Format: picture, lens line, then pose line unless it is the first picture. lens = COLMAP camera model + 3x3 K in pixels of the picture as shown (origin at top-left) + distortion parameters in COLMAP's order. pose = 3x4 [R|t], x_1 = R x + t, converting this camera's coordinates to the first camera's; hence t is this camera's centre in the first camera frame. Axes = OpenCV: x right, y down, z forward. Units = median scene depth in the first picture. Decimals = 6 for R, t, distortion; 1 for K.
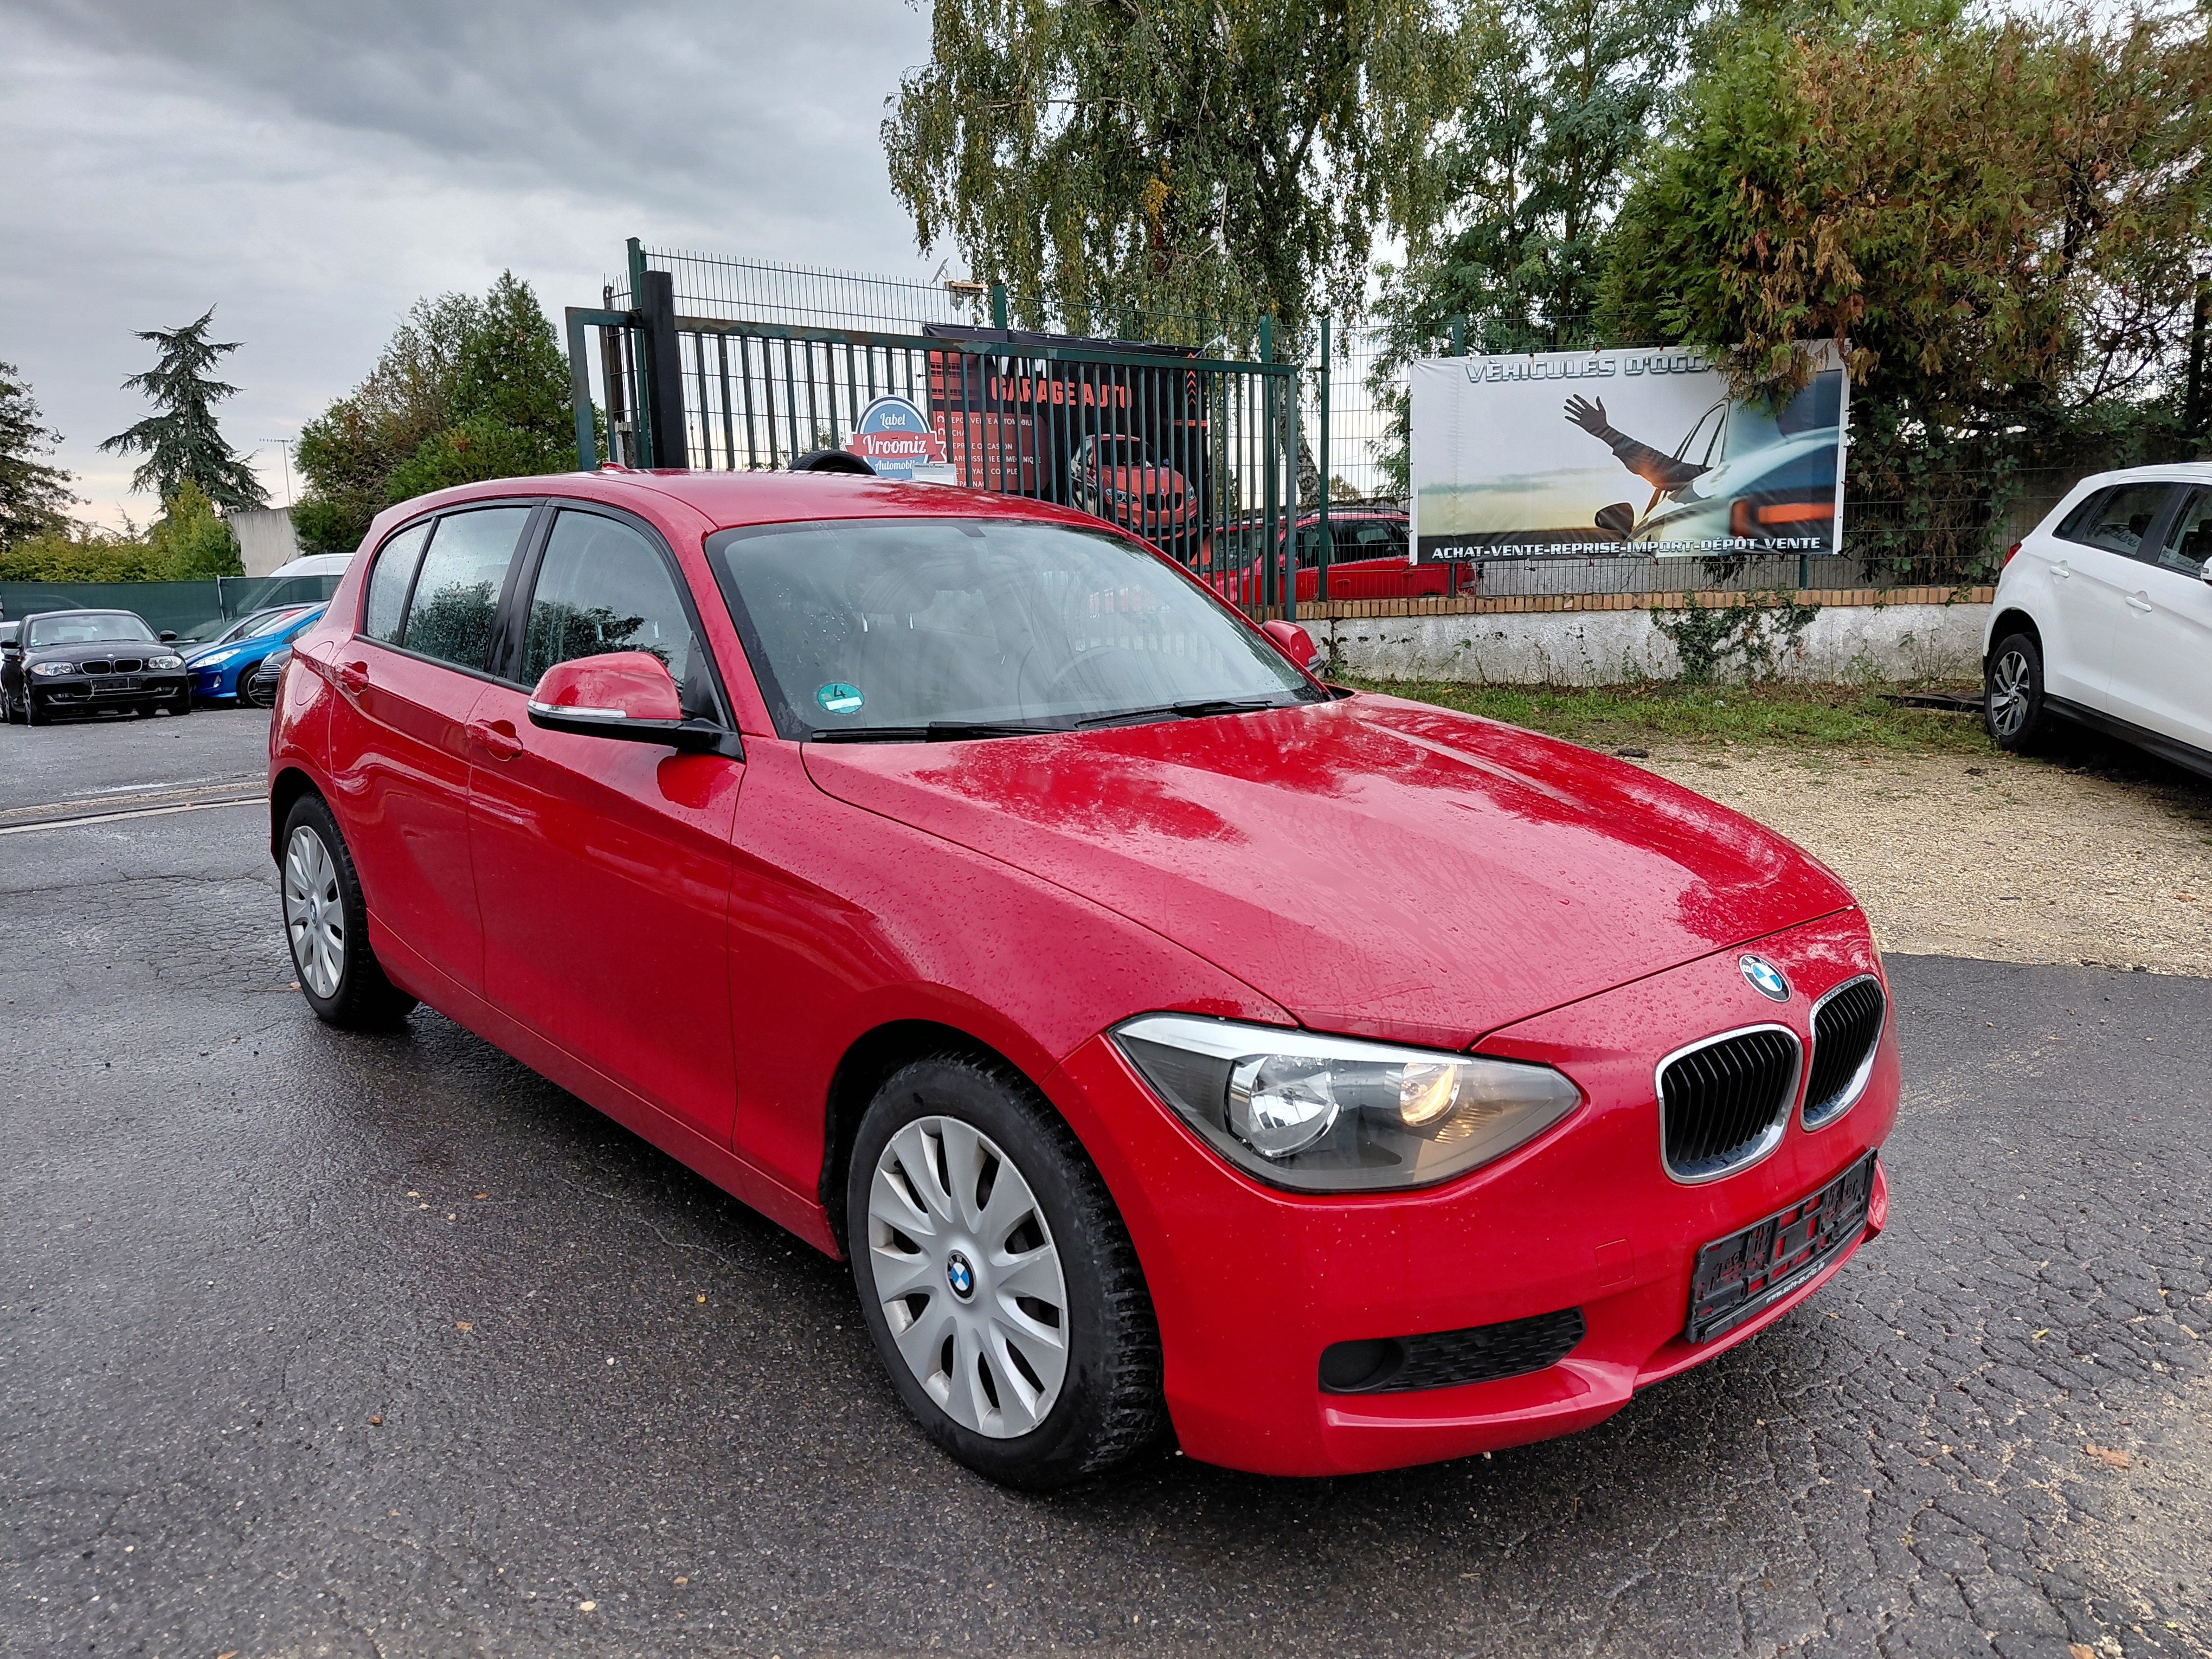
lens RADIAL K [[1801.6, 0, 1112.2], [0, 1801.6, 817.6], [0, 0, 1]] dist [-0.032486, 0.050293]
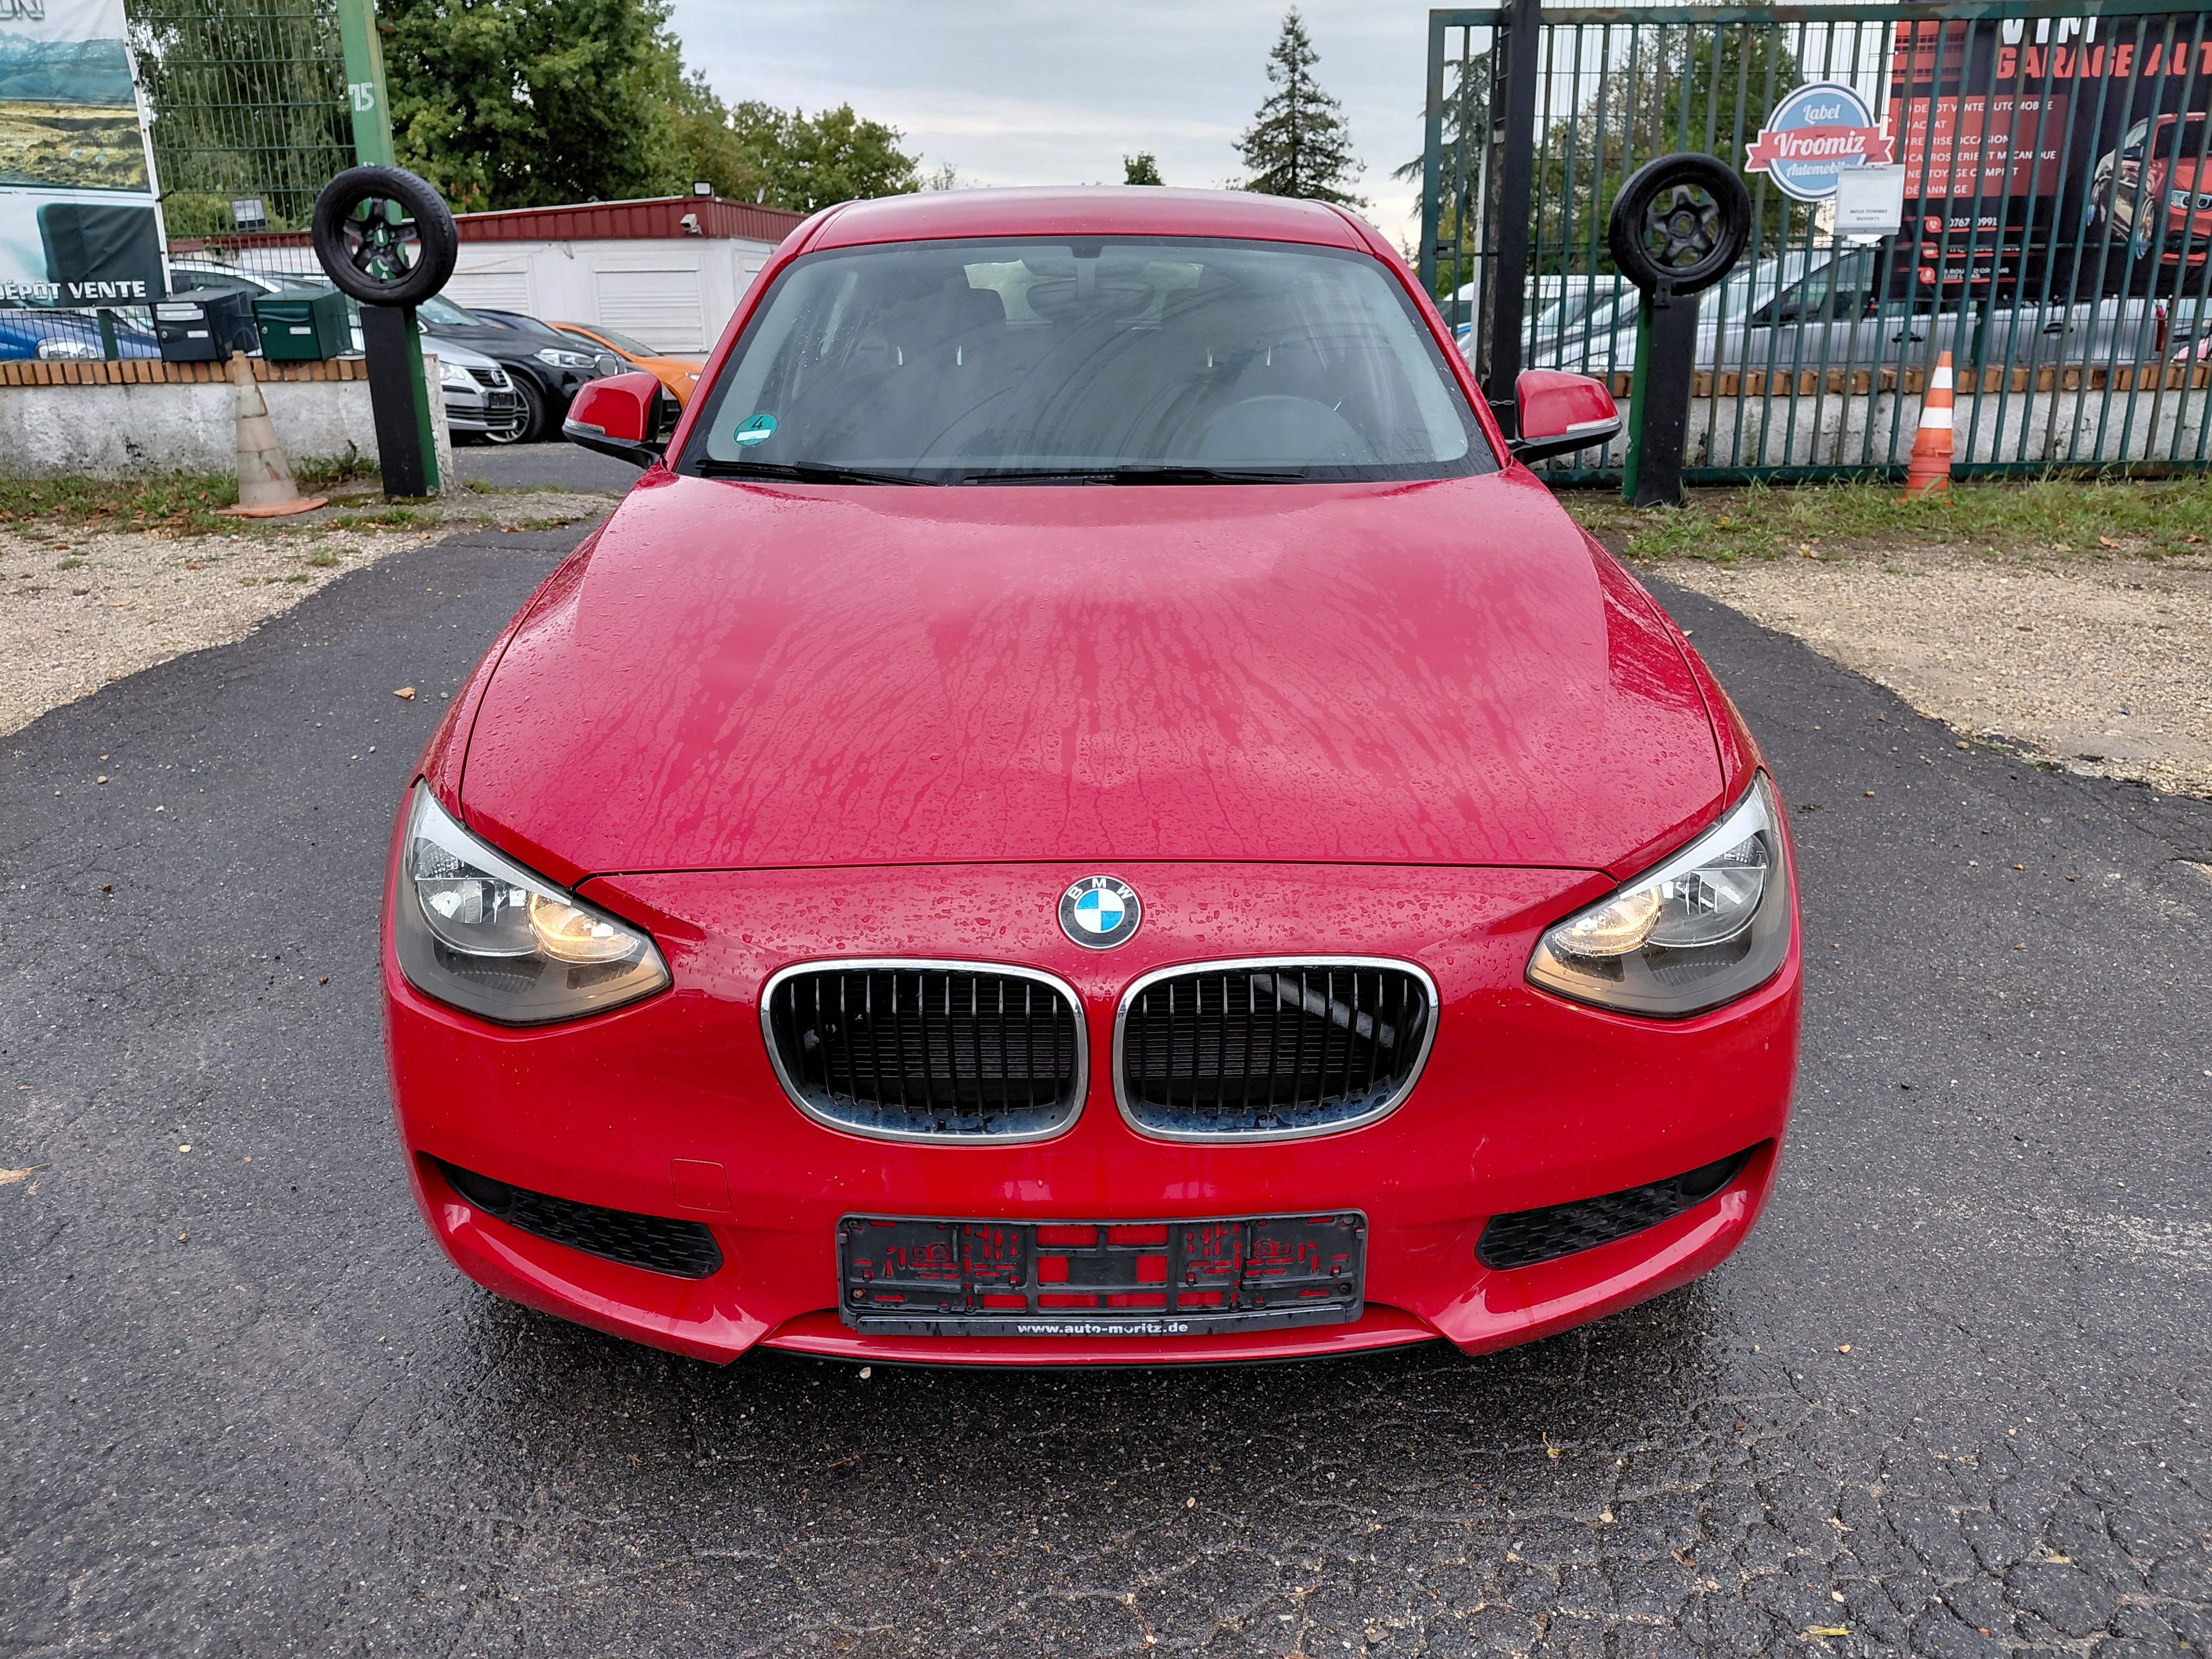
lens RADIAL K [[1801.6, 0, 1109.7], [0, 1801.6, 809.6], [0, 0, 1]] dist [-0.032486, 0.050293]
pose [[0.735976, 0.194416, -0.648492, 0.233568], [-0.100462, 0.978637, 0.179378, -0.020940], [0.669512, -0.066869, 0.739785, 0.141601]]
